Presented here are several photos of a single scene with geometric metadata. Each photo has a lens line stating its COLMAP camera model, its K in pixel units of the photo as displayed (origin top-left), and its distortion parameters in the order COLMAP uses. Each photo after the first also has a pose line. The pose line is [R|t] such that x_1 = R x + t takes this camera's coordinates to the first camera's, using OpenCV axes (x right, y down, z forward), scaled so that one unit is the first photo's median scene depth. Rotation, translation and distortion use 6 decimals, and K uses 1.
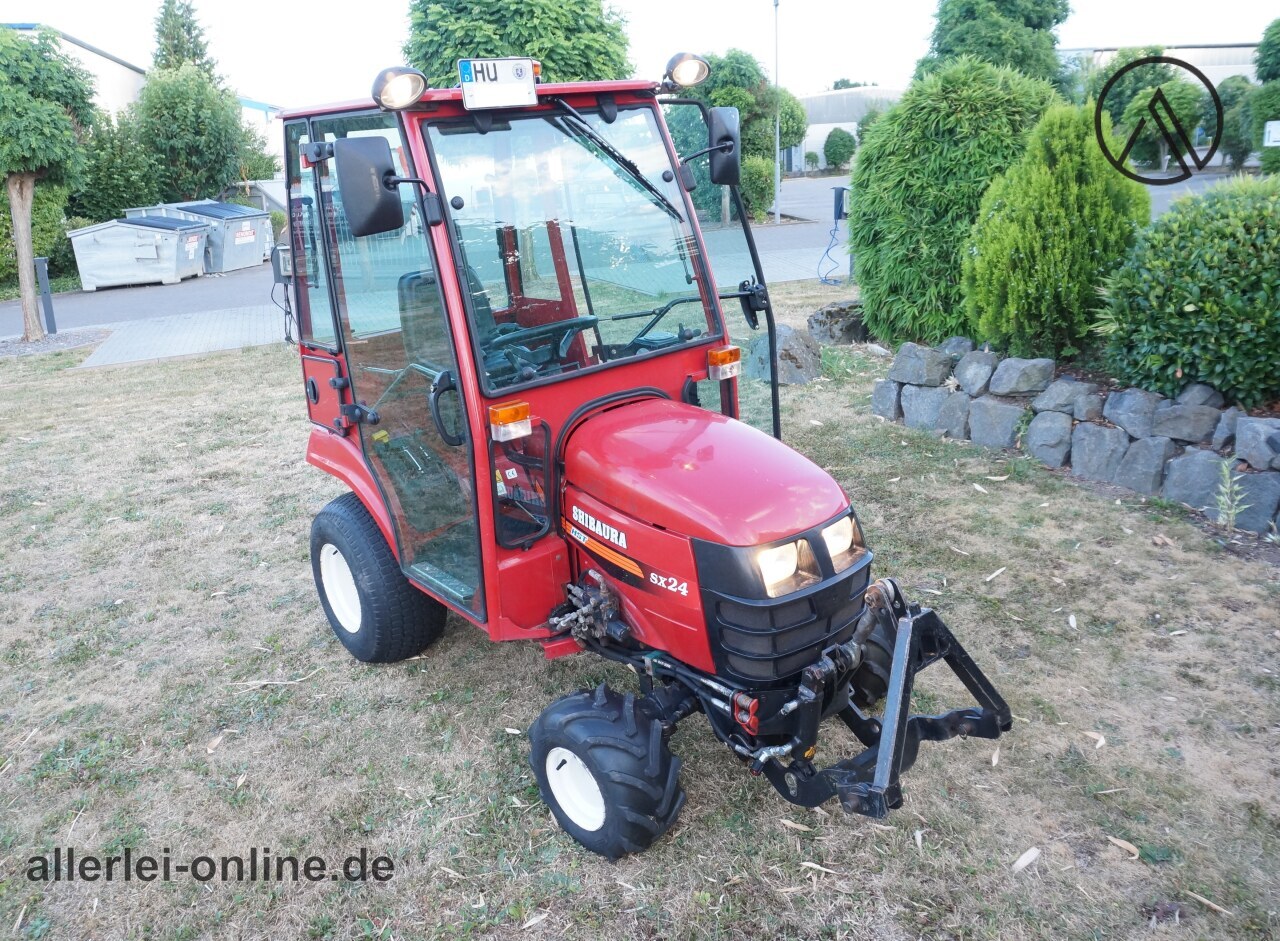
lens RADIAL K [[1037.6, 0, 582.1], [0, 1037.6, 428.2], [0, 0, 1]] dist [-0.045528, 0.006922]
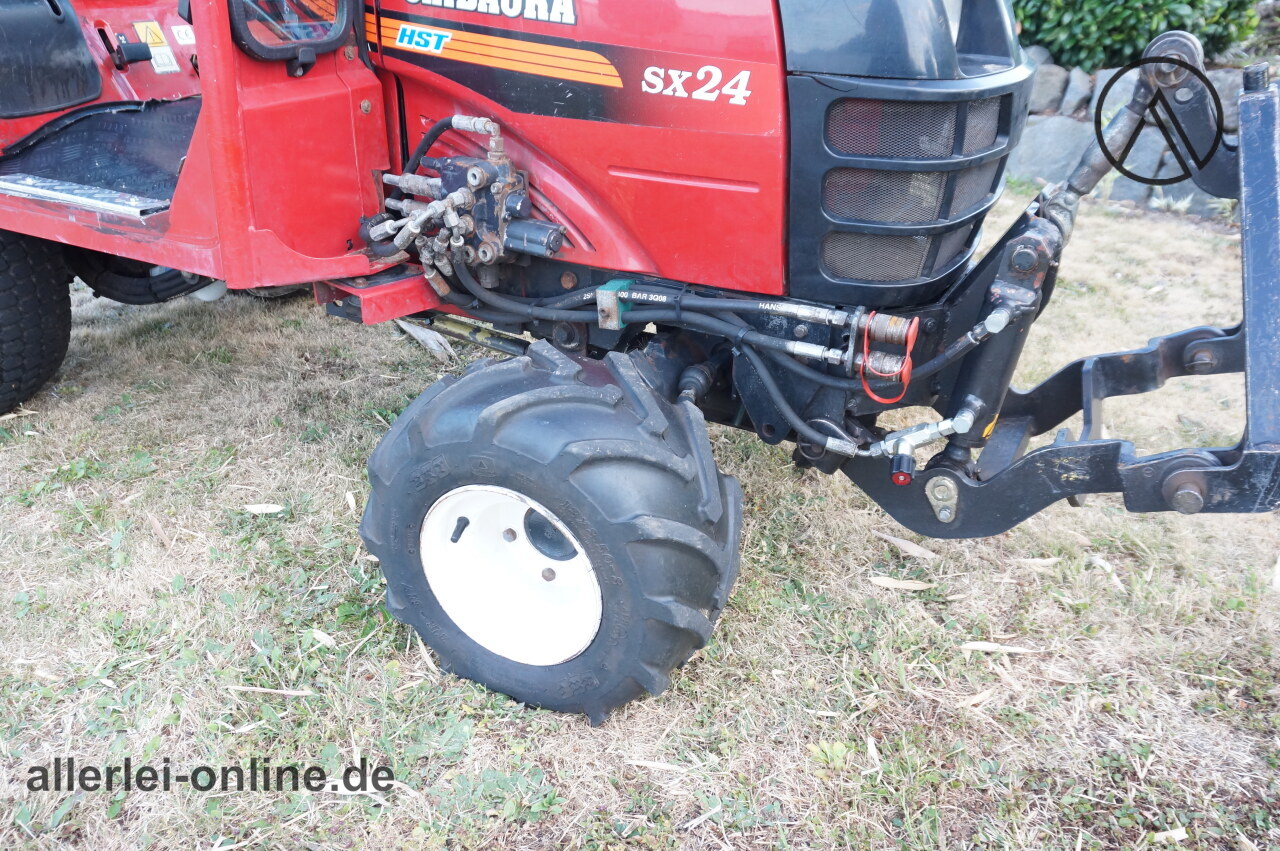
lens RADIAL K [[1046.6, 0, 642.2], [0, 1046.6, 417.1], [0, 0, 1]] dist [-0.016086, 0.024444]
pose [[0.906232, -0.088101, 0.413500, -0.120262], [0.026359, 0.987918, 0.152718, 0.202887], [-0.421959, -0.127498, 0.897605, 0.550393]]
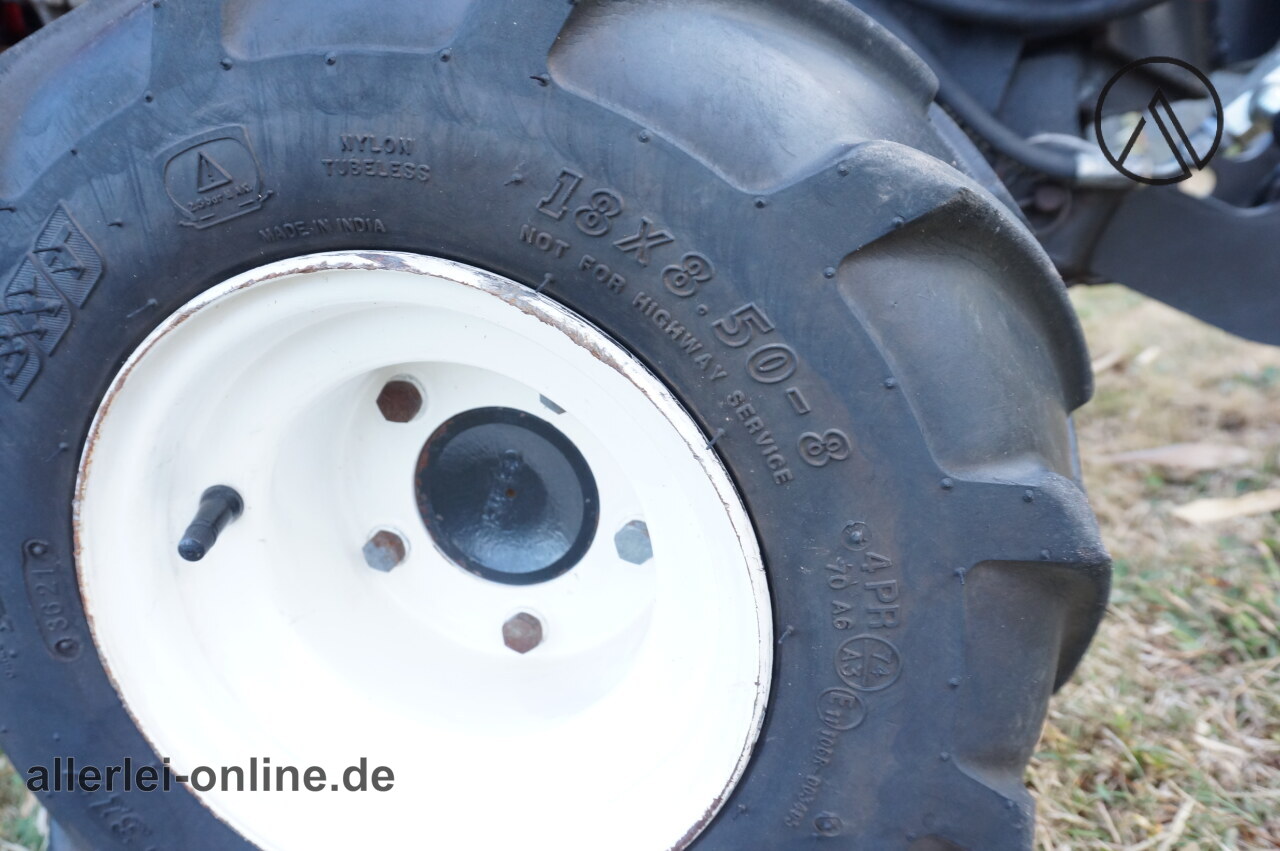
lens RADIAL K [[1046.6, 0, 640.6], [0, 1046.6, 414.9], [0, 0, 1]] dist [-0.016086, 0.024444]
pose [[0.798542, -0.202997, 0.566677, -0.045798], [0.270573, 0.962001, -0.036671, 0.313736], [-0.537699, 0.182611, 0.823124, 0.812657]]
